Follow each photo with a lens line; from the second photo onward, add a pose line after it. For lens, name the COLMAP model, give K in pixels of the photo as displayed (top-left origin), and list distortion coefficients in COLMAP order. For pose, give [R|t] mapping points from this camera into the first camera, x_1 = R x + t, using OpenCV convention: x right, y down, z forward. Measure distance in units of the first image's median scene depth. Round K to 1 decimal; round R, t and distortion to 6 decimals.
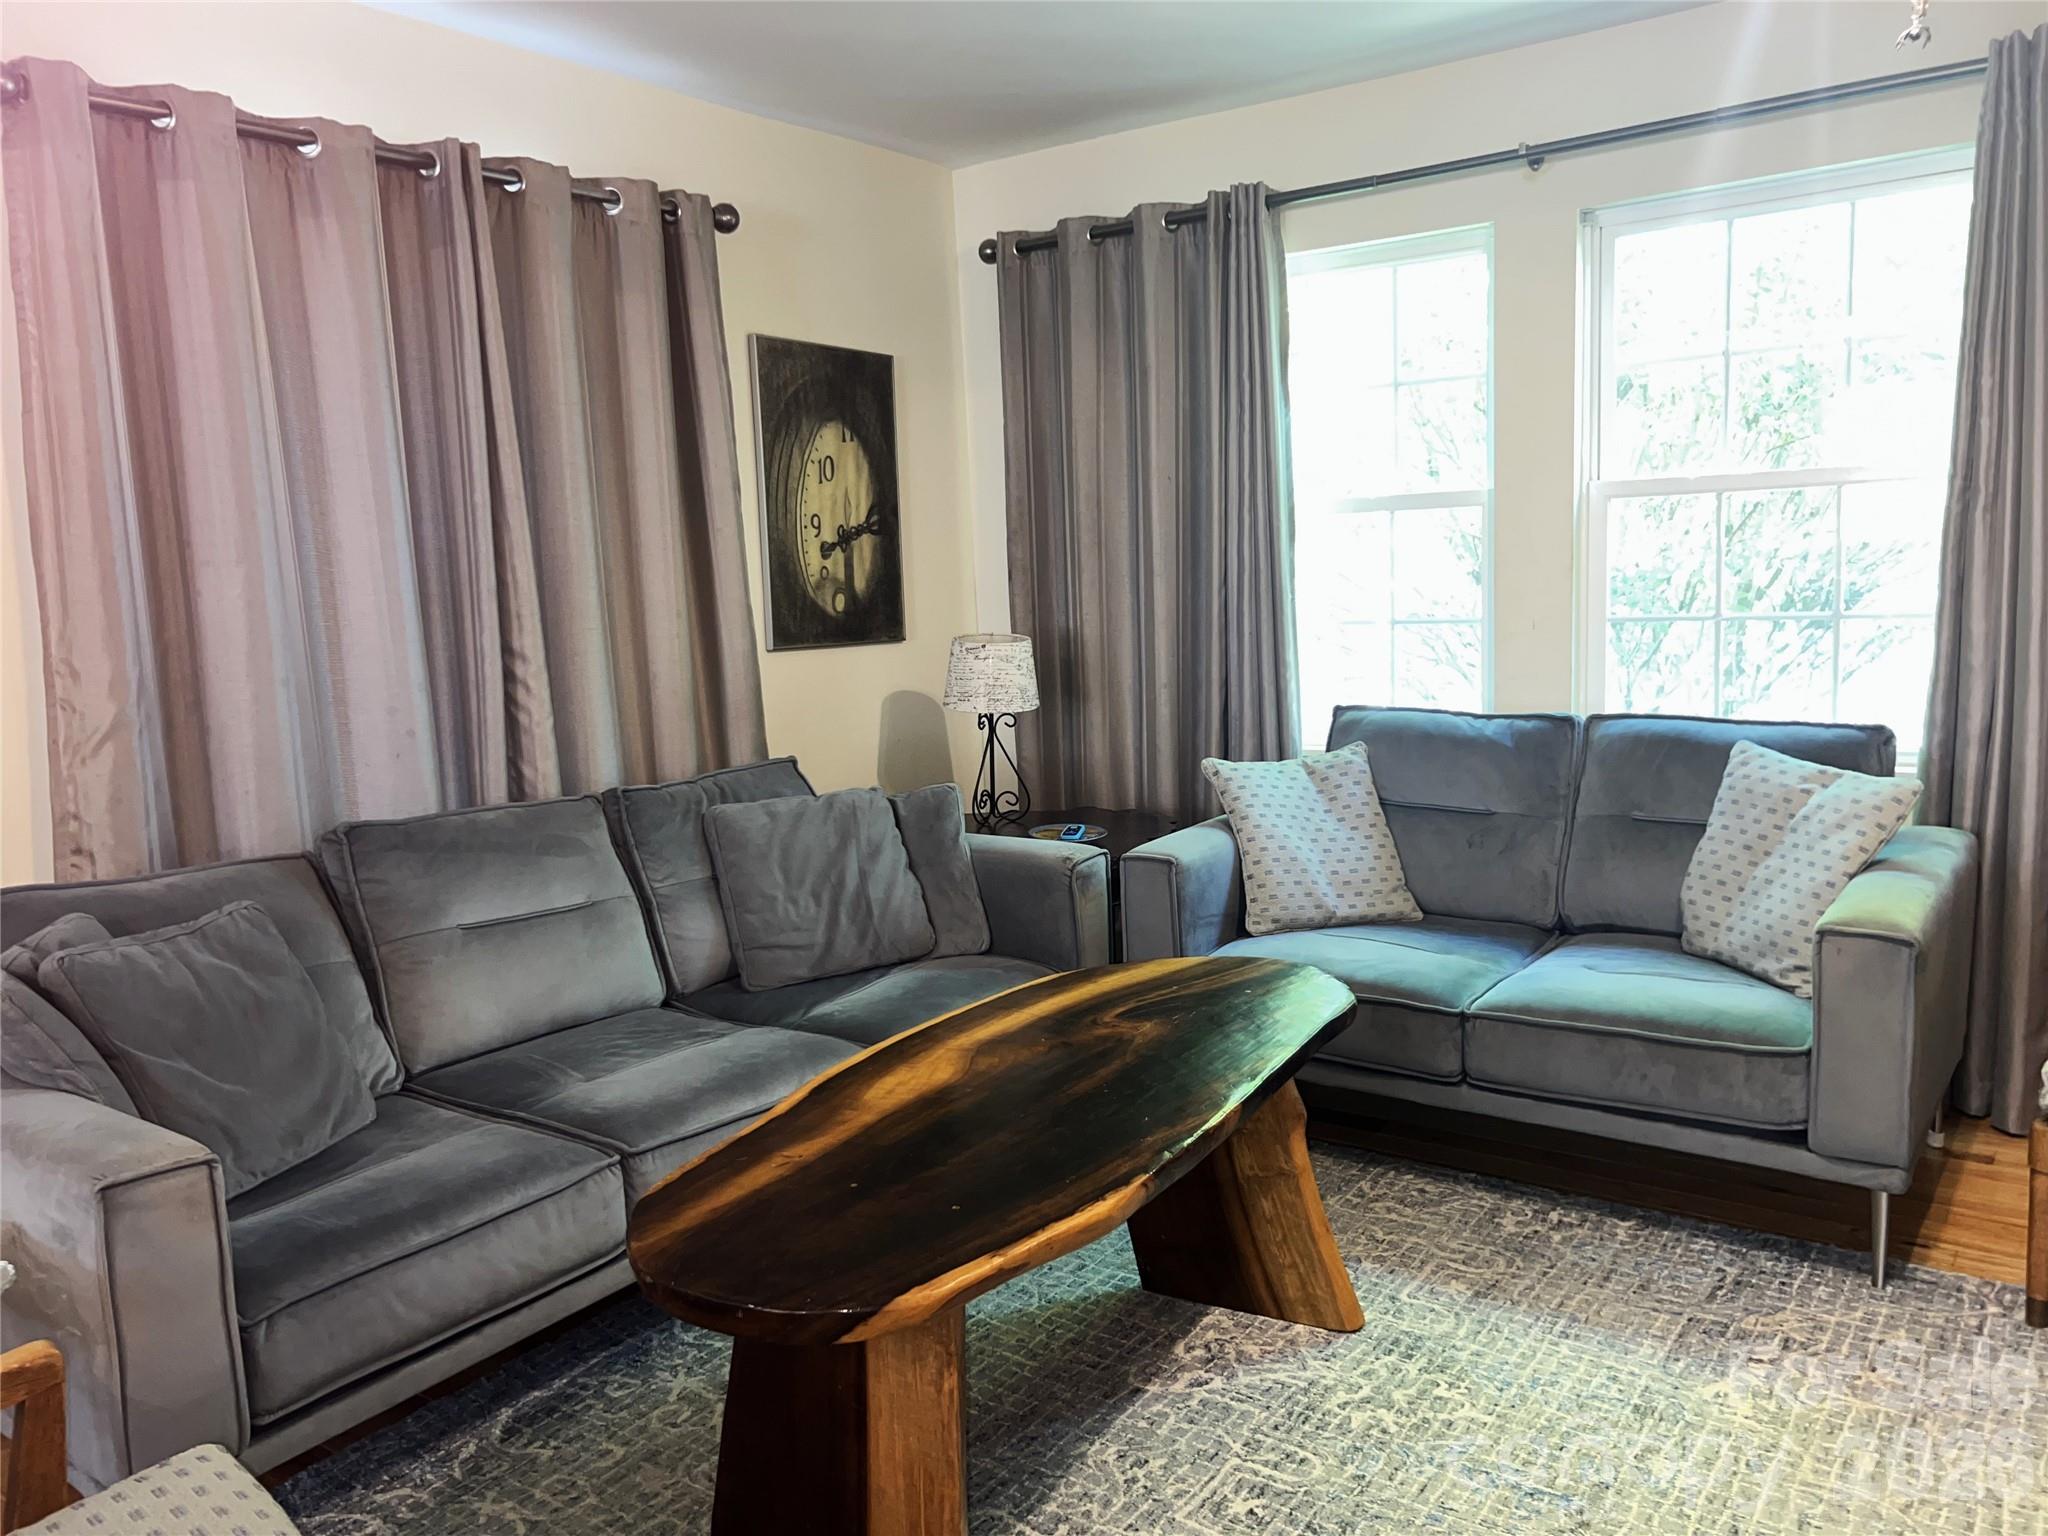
lens RADIAL K [[1601.2, 0, 1018.6], [0, 1601.2, 762.9], [0, 0, 1]] dist [0.032608, -0.002818]
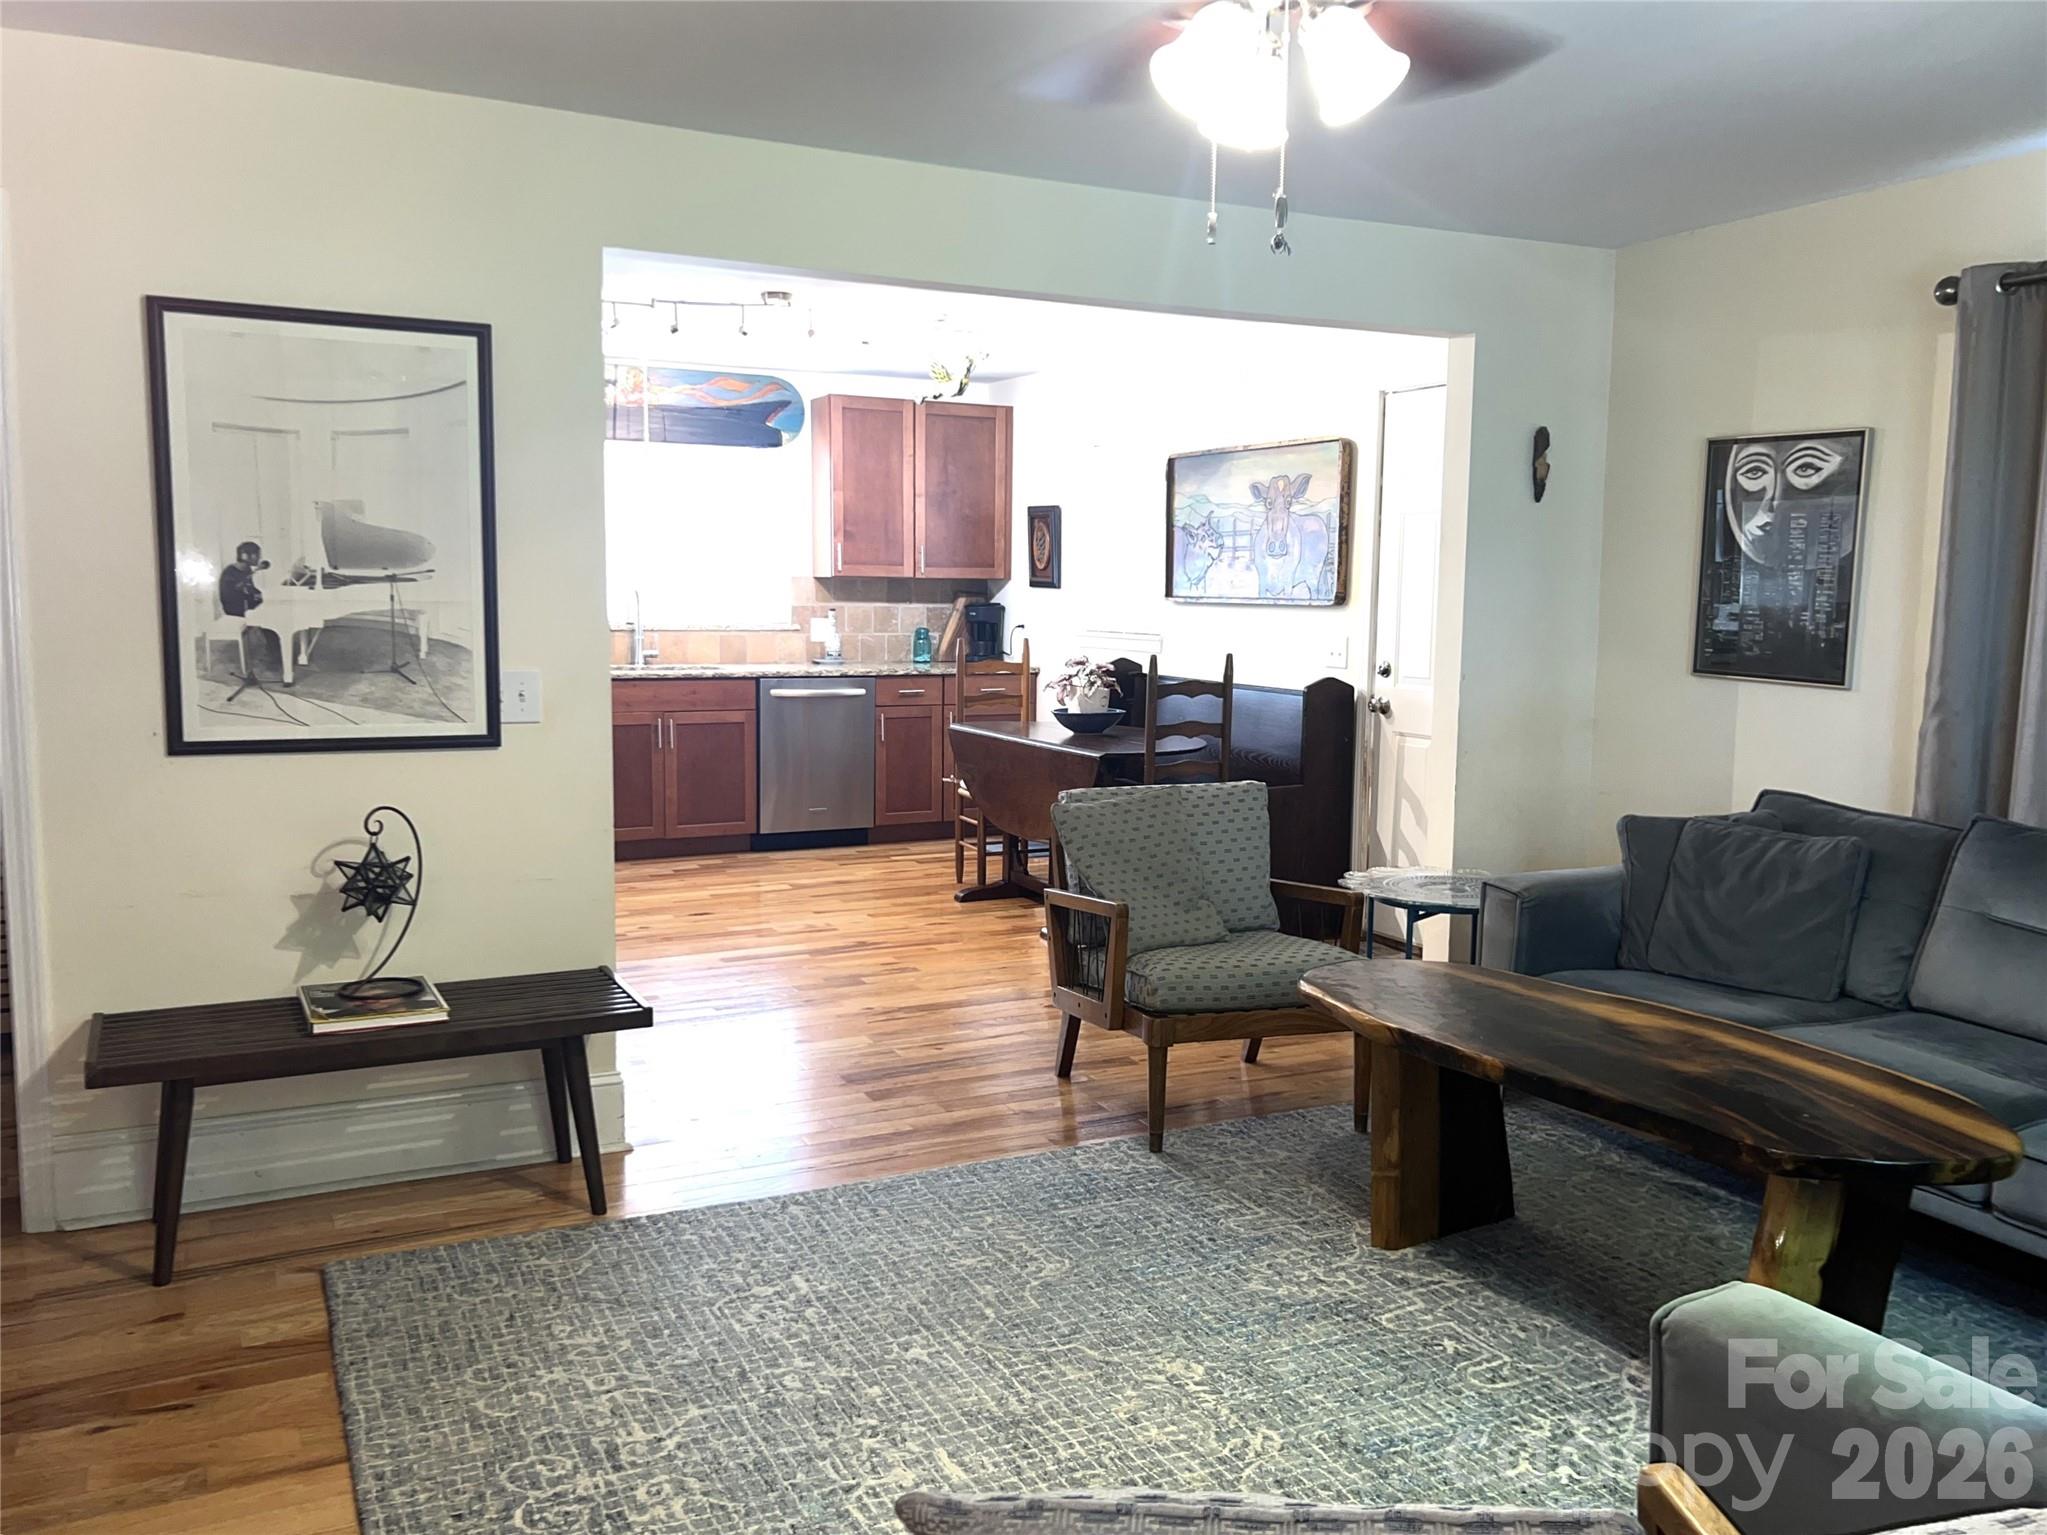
lens RADIAL K [[1600.5, 0, 1020.5], [0, 1600.5, 765.6], [0, 0, 1]] dist [0.032608, -0.002818]
pose [[-0.464640, 0.136729, -0.874880, 1.243509], [-0.120855, 0.968970, 0.215619, -0.220472], [0.877214, 0.205919, -0.433697, 1.033435]]
